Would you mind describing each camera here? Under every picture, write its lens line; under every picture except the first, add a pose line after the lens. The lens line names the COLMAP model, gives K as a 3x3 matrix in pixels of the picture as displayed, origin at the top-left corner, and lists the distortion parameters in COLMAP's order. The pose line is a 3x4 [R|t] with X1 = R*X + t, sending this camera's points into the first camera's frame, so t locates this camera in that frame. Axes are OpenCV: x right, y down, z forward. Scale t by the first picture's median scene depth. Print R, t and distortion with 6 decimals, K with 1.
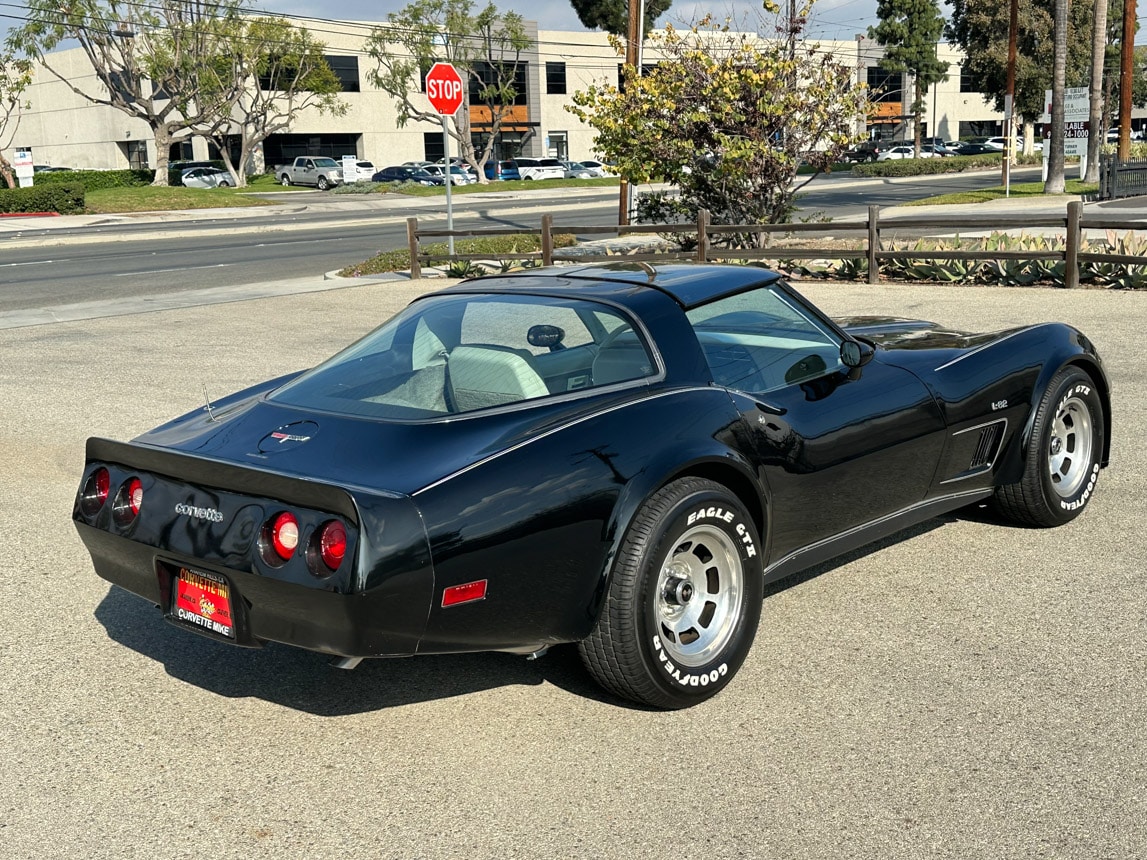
lens RADIAL K [[1401.6, 0, 573.5], [0, 1401.6, 430.0], [0, 0, 1]] dist [0.205641, -0.492285]
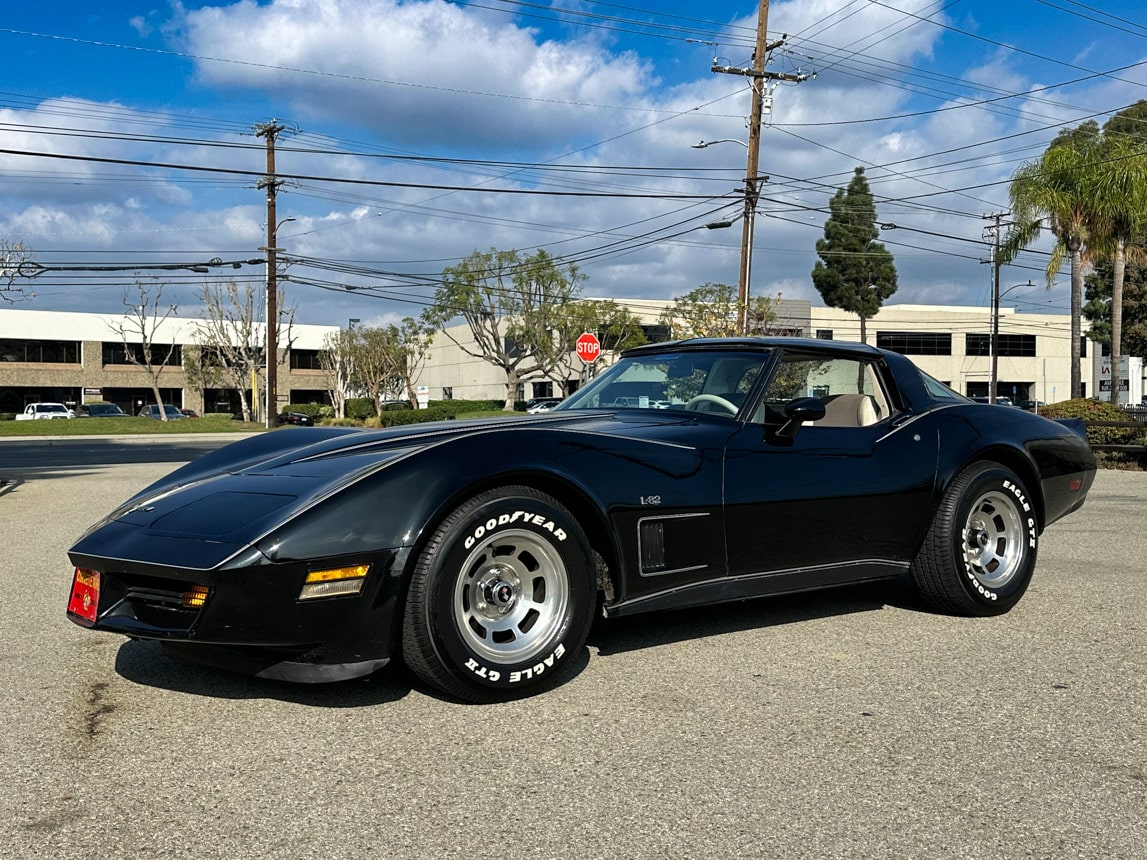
lens RADIAL K [[1175.2, 0, 572.8], [0, 1175.2, 428.2], [0, 0, 1]] dist [0.200255, -0.419309]
pose [[0.962140, 0.033630, -0.270472, 0.103615], [-0.078655, 0.984398, -0.157400, 0.033443], [0.260958, 0.172715, 0.949774, -0.140390]]
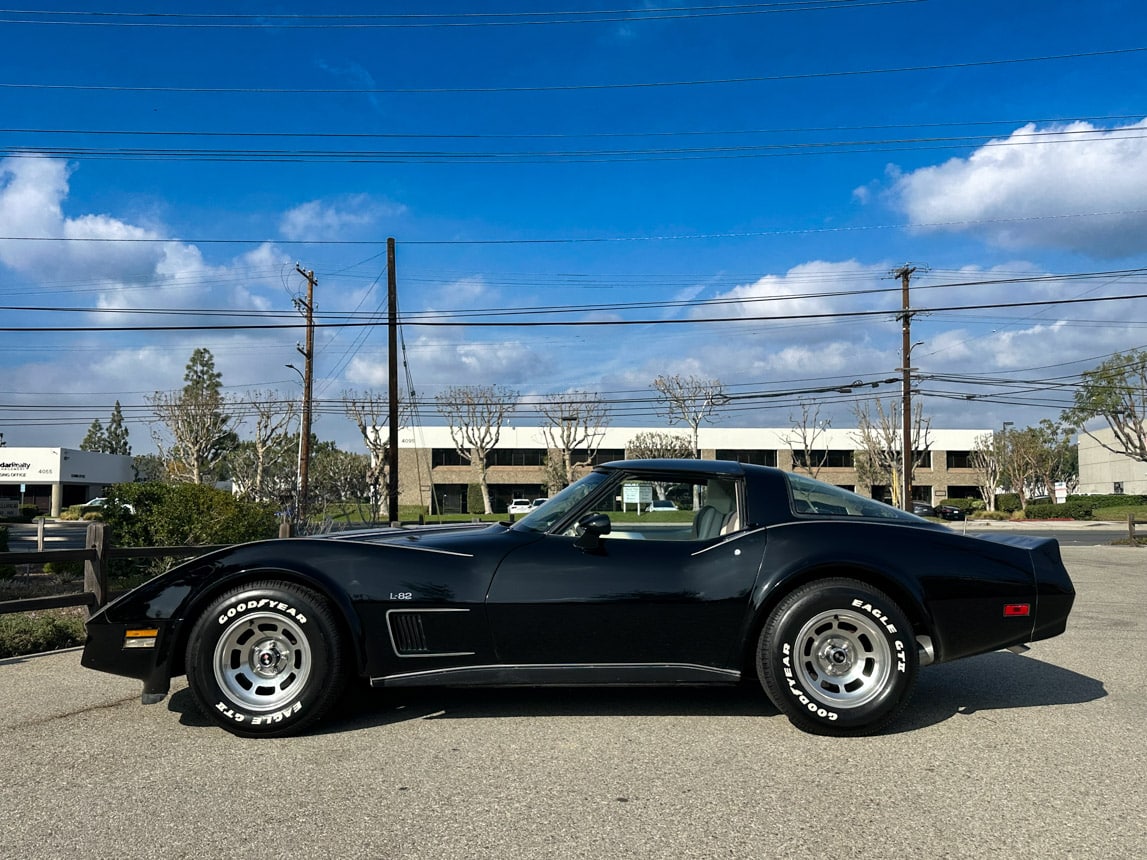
lens RADIAL K [[970.7, 0, 573.5], [0, 970.7, 430.0], [0, 0, 1]] dist [0.109768, -0.210387]
pose [[0.612894, -0.024546, -0.789784, 0.153273], [-0.169857, 0.972058, -0.162025, 0.024273], [0.771693, 0.233455, 0.591599, -0.110297]]
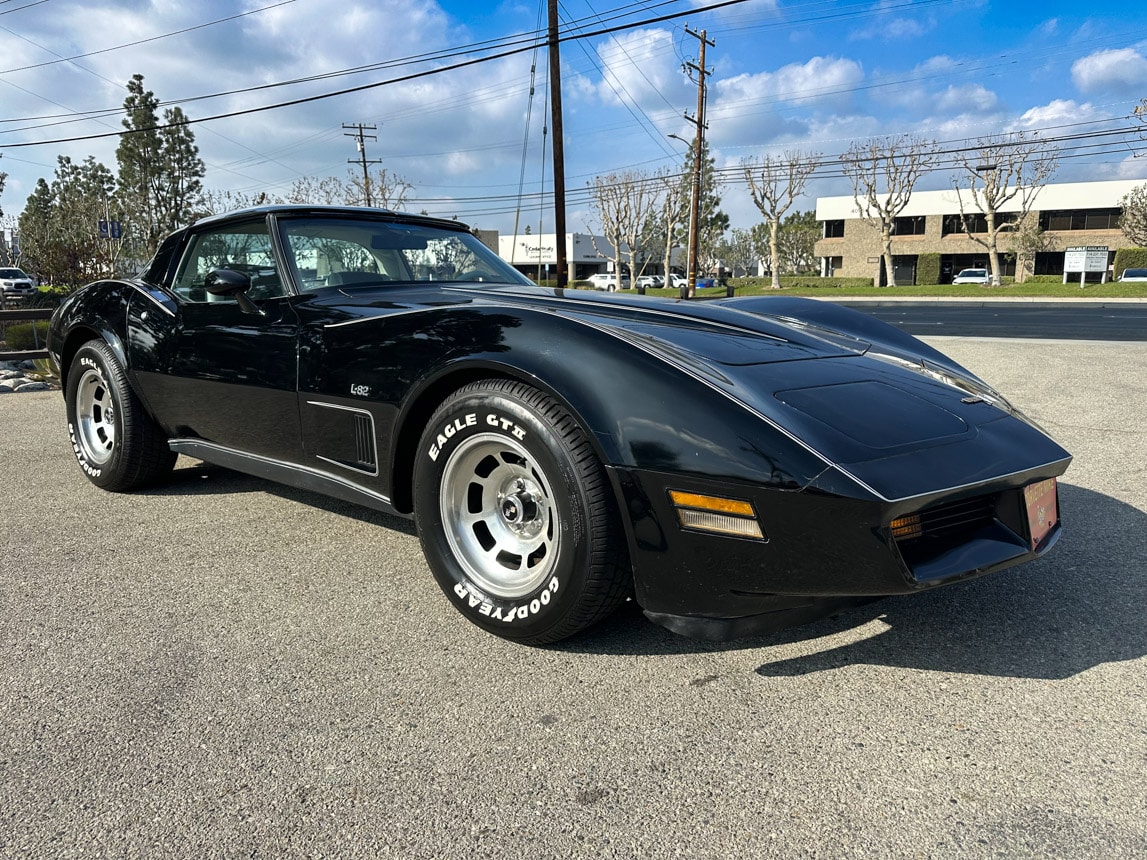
lens RADIAL K [[806.0, 0, 570.1], [0, 806.0, 433.3], [0, 0, 1]] dist [0.058388, -0.091307]
pose [[0.042247, 0.218459, -0.974931, 0.065625], [-0.182026, 0.961154, 0.207484, -0.009460], [0.982386, 0.168697, 0.080371, 0.097507]]
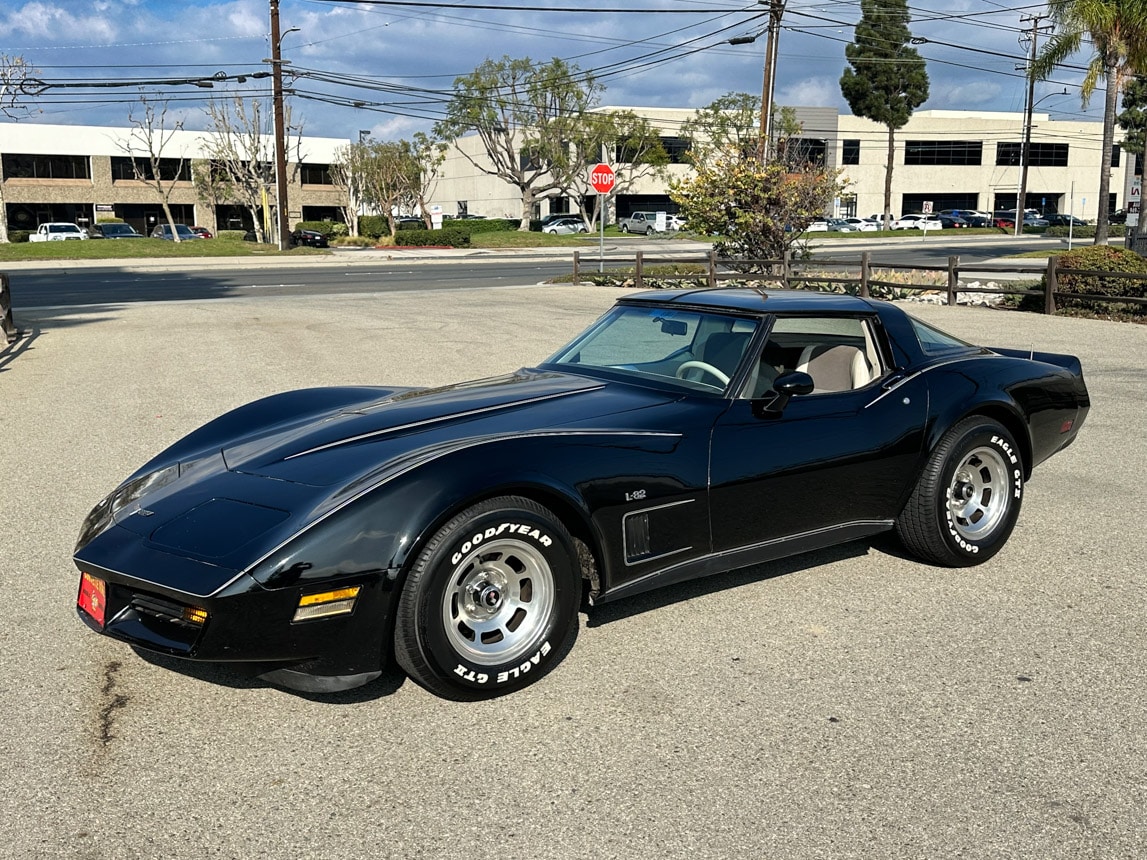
lens RADIAL K [[1175.2, 0, 572.8], [0, 1175.2, 428.2], [0, 0, 1]] dist [0.200255, -0.419309]
pose [[0.957918, 0.077151, -0.276480, 0.105060], [-0.079634, 0.996822, 0.002253, 0.022944], [0.275775, 0.019859, 0.961017, -0.142036]]
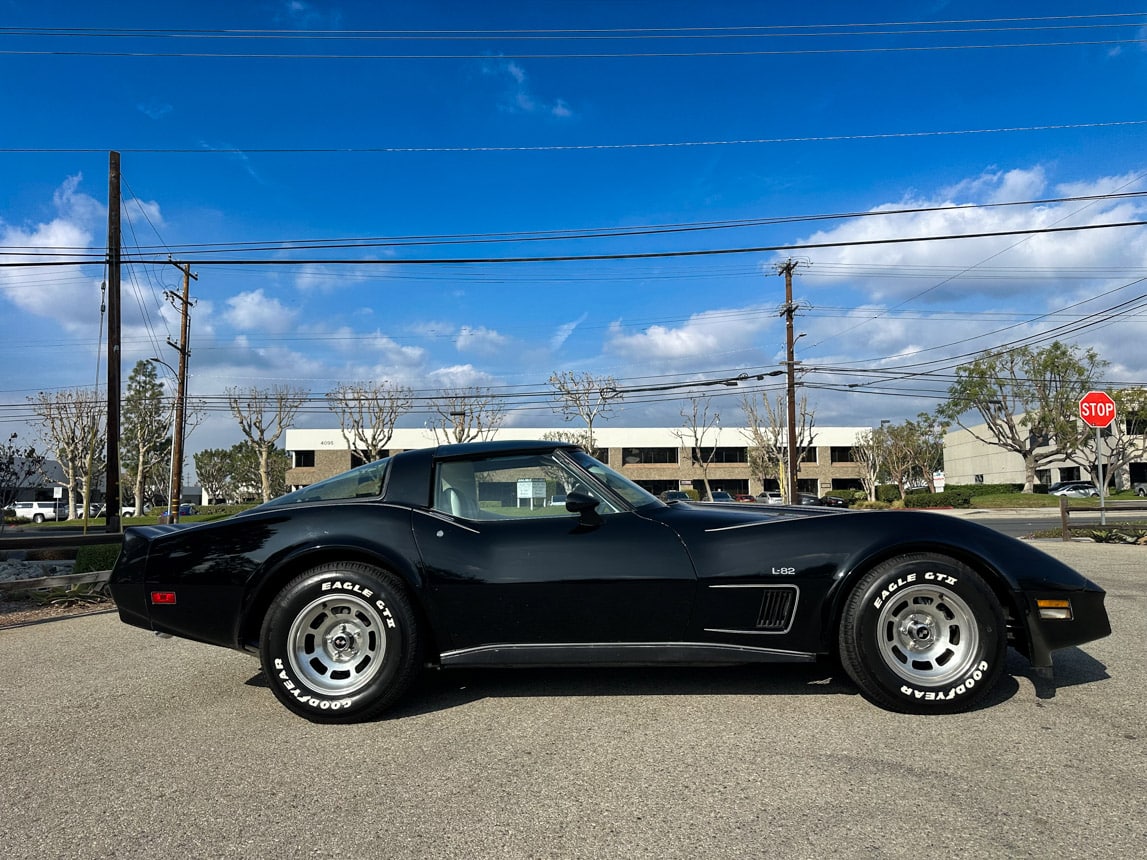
lens RADIAL K [[800.3, 0, 579.0], [0, 800.3, 427.4], [0, 0, 1]] dist [0.093751, -0.127290]
pose [[0.658972, -0.043795, -0.750891, 0.060834], [-0.149193, 0.970858, -0.187553, 0.001382], [0.737223, 0.235620, 0.633235, 0.041226]]
